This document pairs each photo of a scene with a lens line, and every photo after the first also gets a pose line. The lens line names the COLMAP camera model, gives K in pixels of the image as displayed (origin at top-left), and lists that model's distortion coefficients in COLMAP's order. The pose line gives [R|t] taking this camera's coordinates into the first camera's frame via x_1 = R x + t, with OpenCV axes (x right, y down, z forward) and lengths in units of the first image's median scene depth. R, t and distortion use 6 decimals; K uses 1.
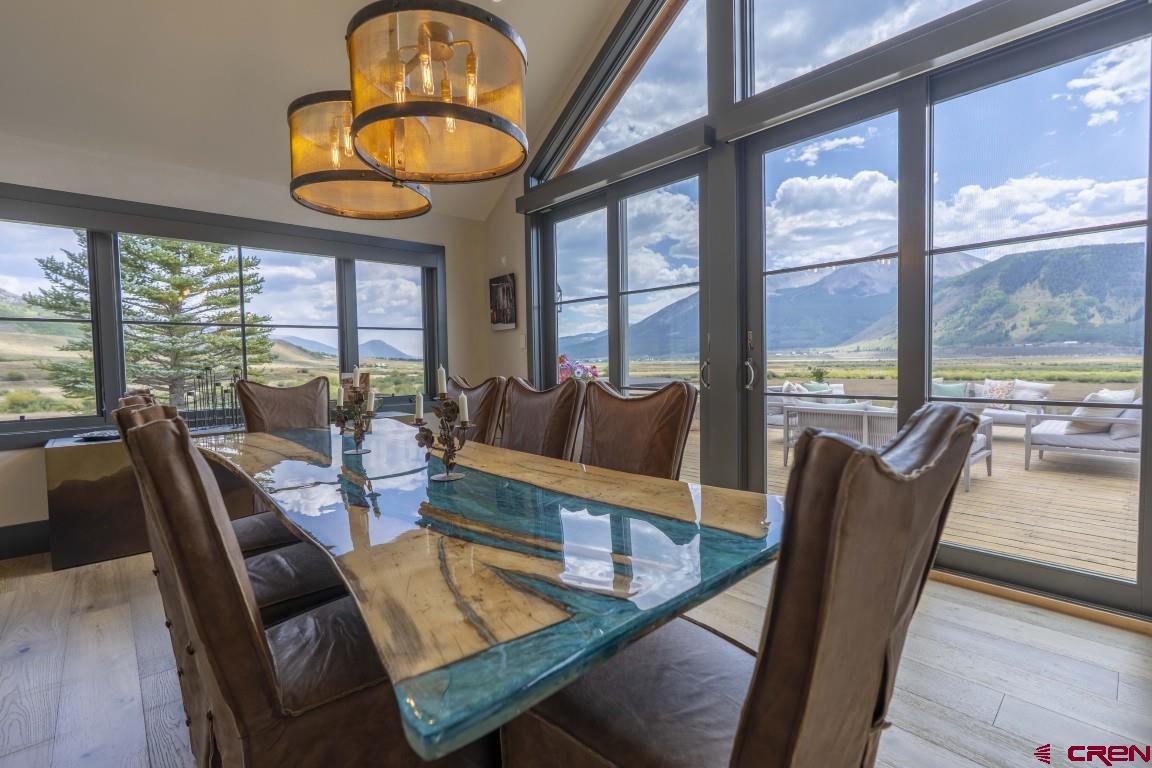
lens RADIAL K [[521.6, 0, 575.1], [0, 521.6, 380.3], [0, 0, 1]] dist [-0.007461, 0.001080]
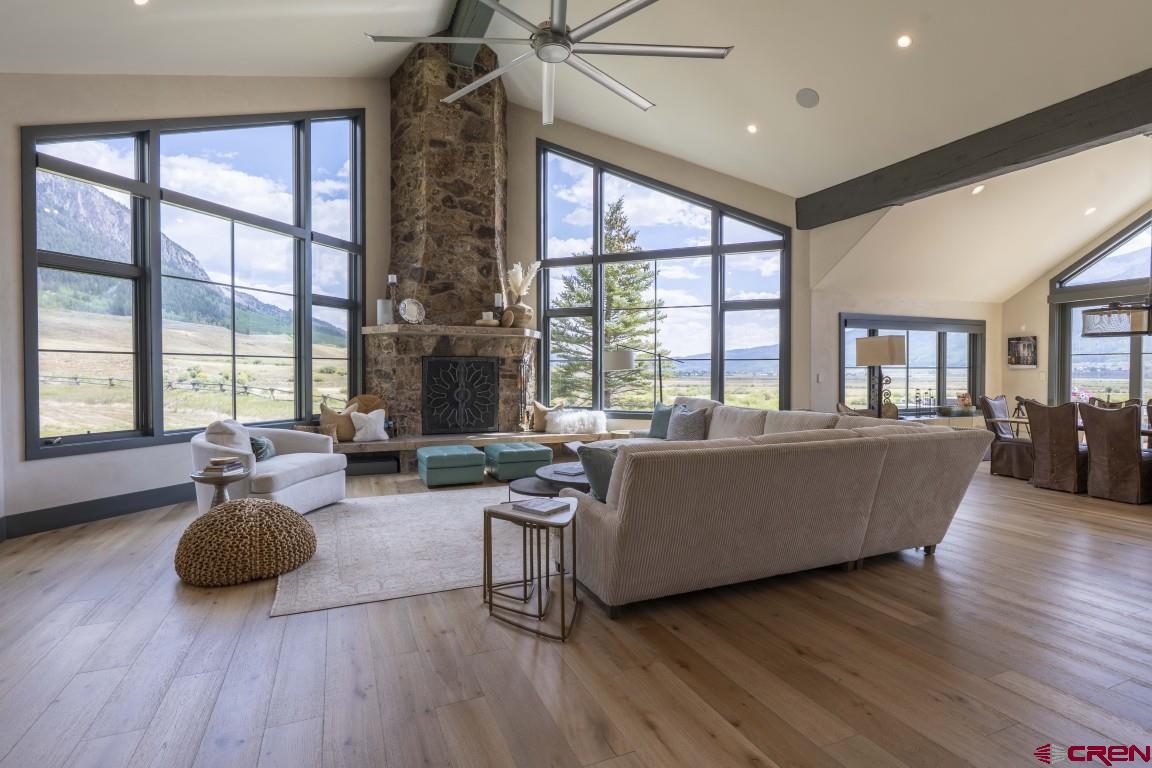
lens RADIAL K [[561.4, 0, 574.4], [0, 561.4, 379.5], [0, 0, 1]] dist [-0.003964, 0.000712]
pose [[0.944628, 0.023814, -0.327278, -0.928023], [-0.031692, 0.999322, -0.018760, 0.017999], [0.326609, 0.028093, 0.944742, -1.203941]]
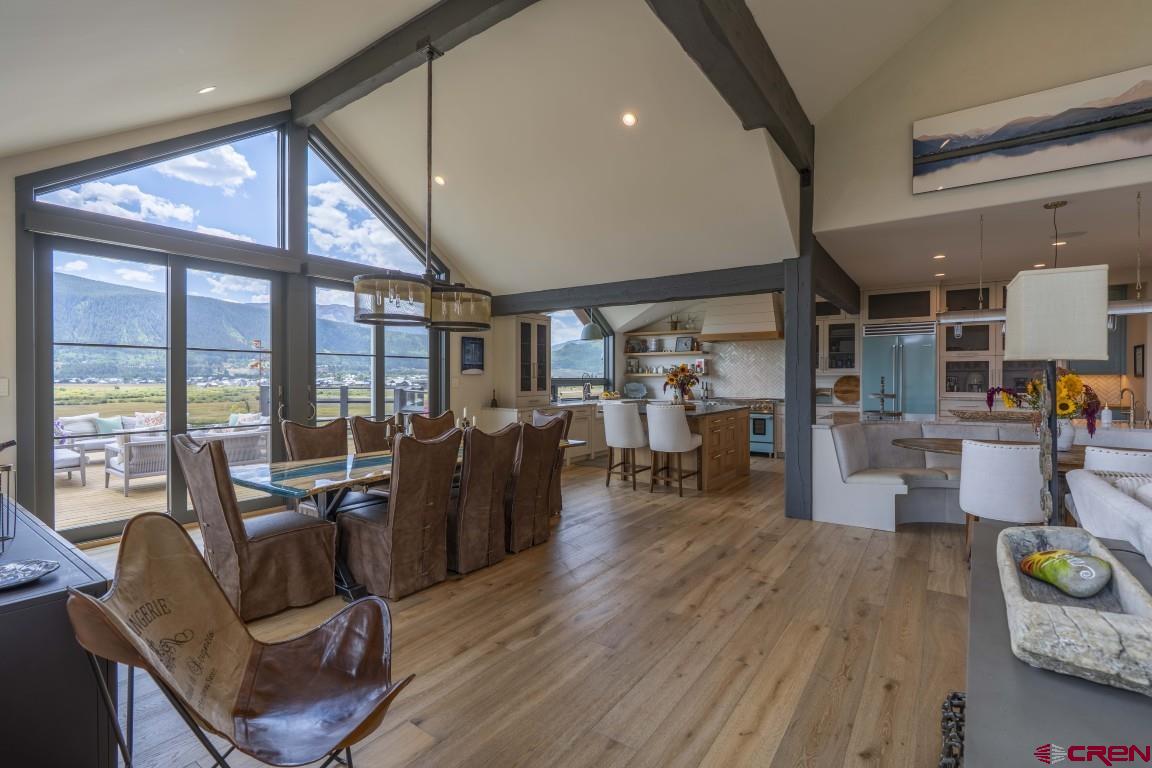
lens RADIAL K [[521.6, 0, 575.1], [0, 521.6, 380.3], [0, 0, 1]] dist [-0.007461, 0.001080]
pose [[-0.215621, 0.012982, 0.976391, -0.998761], [0.041963, 0.999111, -0.004017, -0.045155], [-0.975575, 0.040106, -0.215975, 0.332922]]
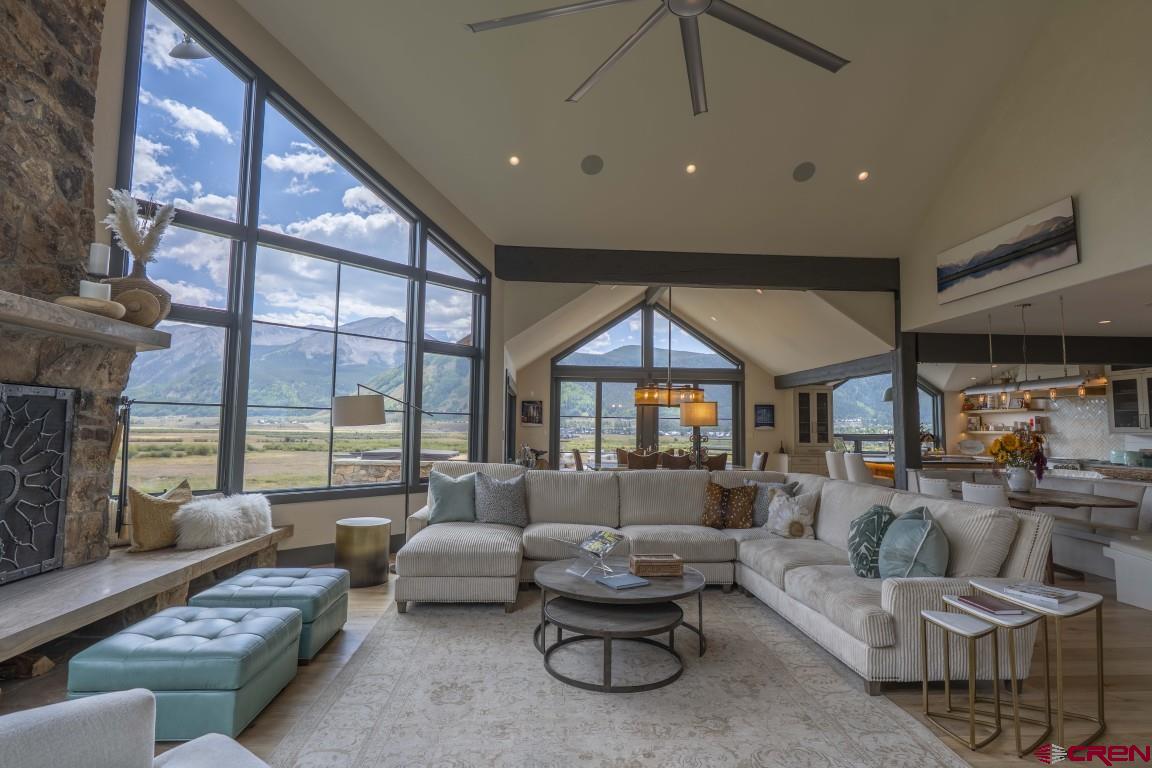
lens RADIAL K [[589.8, 0, 574.3], [0, 589.8, 381.8], [0, 0, 1]] dist [-0.006357, 0.000972]
pose [[0.627110, 0.089698, 0.773749, -1.914435], [0.004019, 0.992962, -0.118368, 0.008522], [-0.778920, 0.077339, 0.622336, -0.634481]]
